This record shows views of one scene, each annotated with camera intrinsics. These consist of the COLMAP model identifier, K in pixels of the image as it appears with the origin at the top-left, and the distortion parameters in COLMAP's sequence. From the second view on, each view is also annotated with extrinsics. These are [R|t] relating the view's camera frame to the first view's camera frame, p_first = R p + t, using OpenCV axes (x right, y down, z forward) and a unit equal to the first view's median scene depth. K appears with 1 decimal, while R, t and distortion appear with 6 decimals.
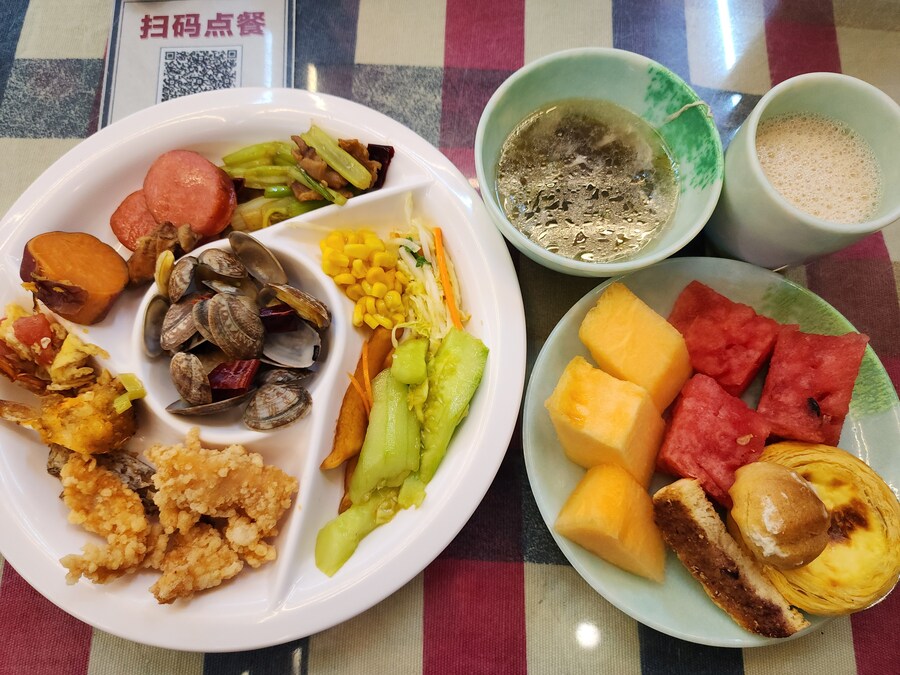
lens RADIAL K [[608.3, 0, 450.0], [0, 608.3, 337.5], [0, 0, 1]] dist [0.003912, -0.021114]
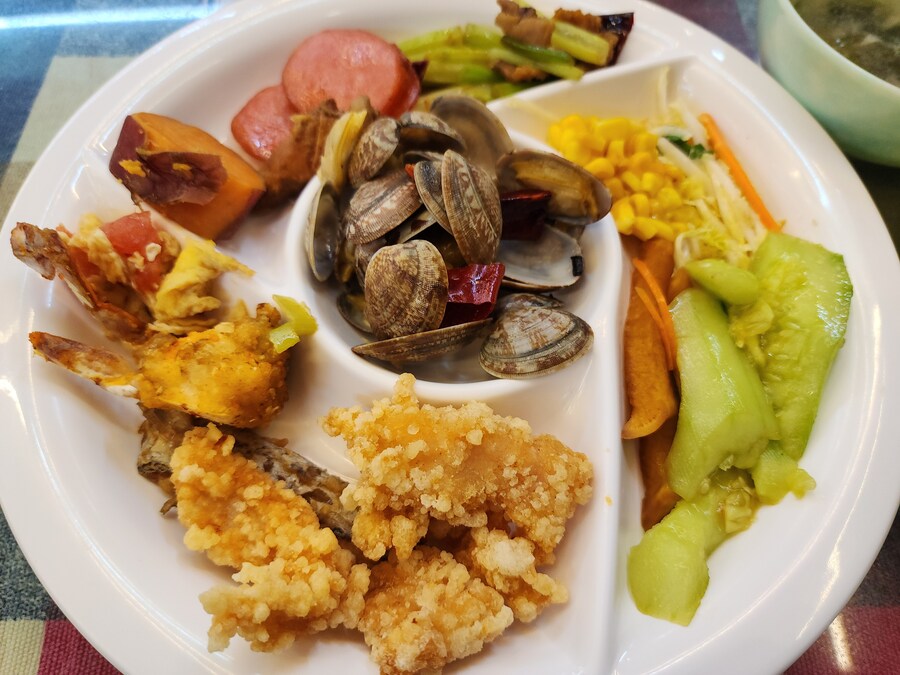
lens RADIAL K [[638.5, 0, 450.0], [0, 638.5, 337.5], [0, 0, 1]] dist [-0.007006, -0.042510]
pose [[0.999109, -0.032656, 0.026737, -0.392727], [0.037454, 0.978034, -0.205051, 0.241279], [-0.019454, 0.205869, 0.978386, 0.388672]]
